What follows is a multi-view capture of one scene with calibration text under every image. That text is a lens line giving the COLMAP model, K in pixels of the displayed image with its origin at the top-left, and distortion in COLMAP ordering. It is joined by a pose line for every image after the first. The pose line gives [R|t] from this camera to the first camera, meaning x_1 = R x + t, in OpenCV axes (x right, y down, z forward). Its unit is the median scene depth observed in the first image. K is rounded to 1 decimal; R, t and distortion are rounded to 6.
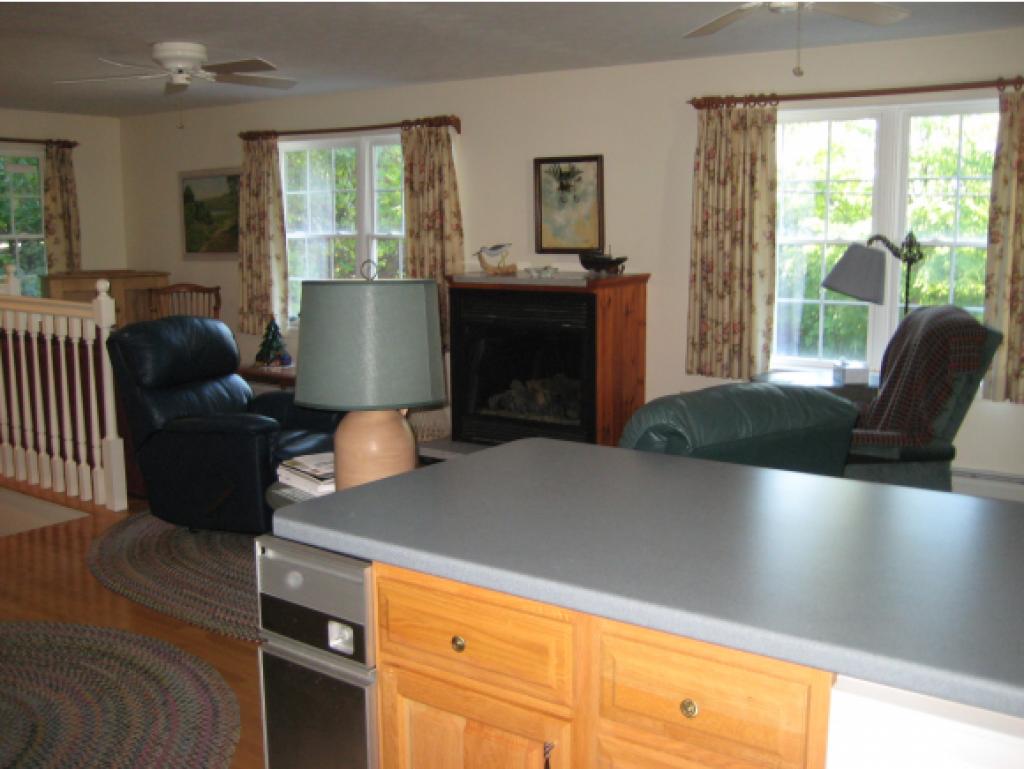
lens RADIAL K [[1056.8, 0, 503.0], [0, 1056.8, 387.1], [0, 0, 1]] dist [-0.075931, 0.000000]
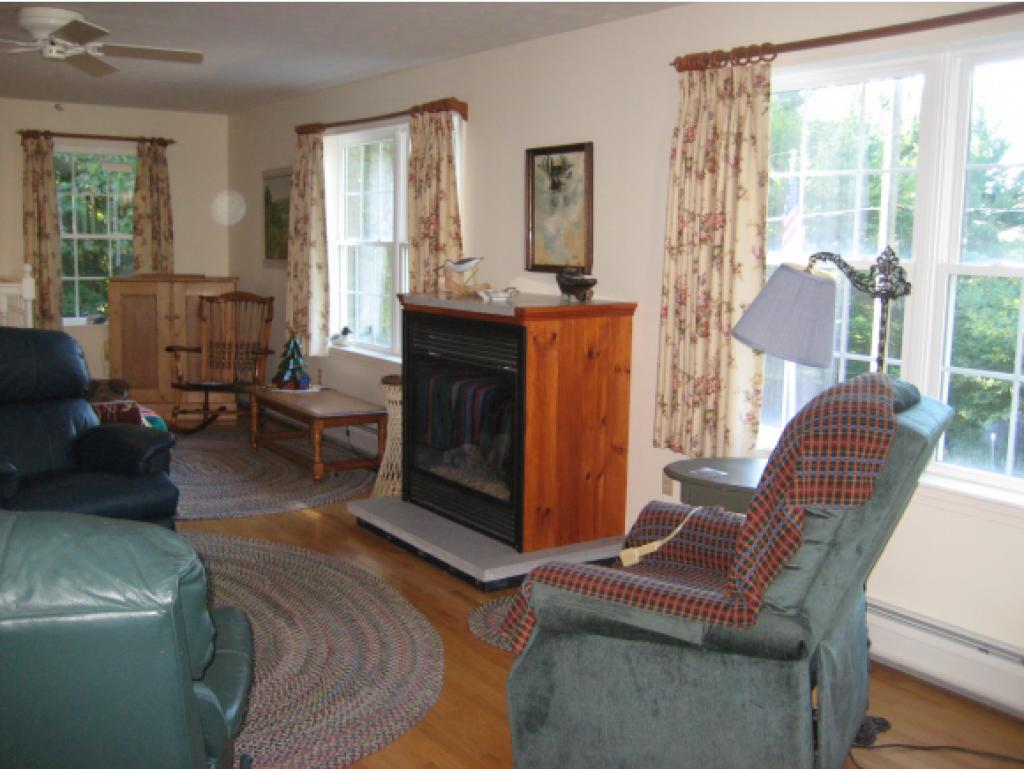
lens RADIAL K [[1056.8, 0, 527.1], [0, 1056.8, 366.9], [0, 0, 1]] dist [-0.075931, 0.000000]
pose [[0.941738, 0.065017, -0.330005, 0.282816], [-0.077684, 0.996656, -0.025328, -0.035623], [0.327254, 0.049489, 0.943639, 0.263180]]
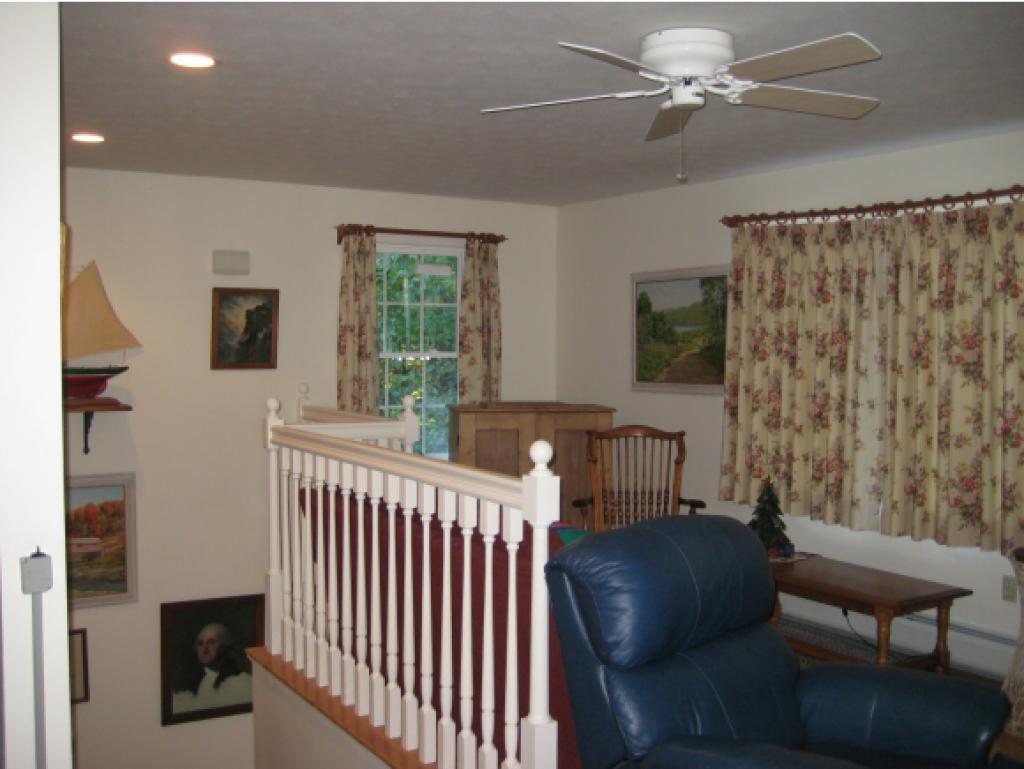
lens RADIAL K [[1056.8, 0, 508.9], [0, 1056.8, 381.1], [0, 0, 1]] dist [-0.075931, 0.000000]
pose [[0.932180, 0.023136, -0.361254, -0.147379], [-0.065509, 0.992260, -0.105492, -0.055313], [0.356018, 0.122002, 0.926481, 0.349708]]
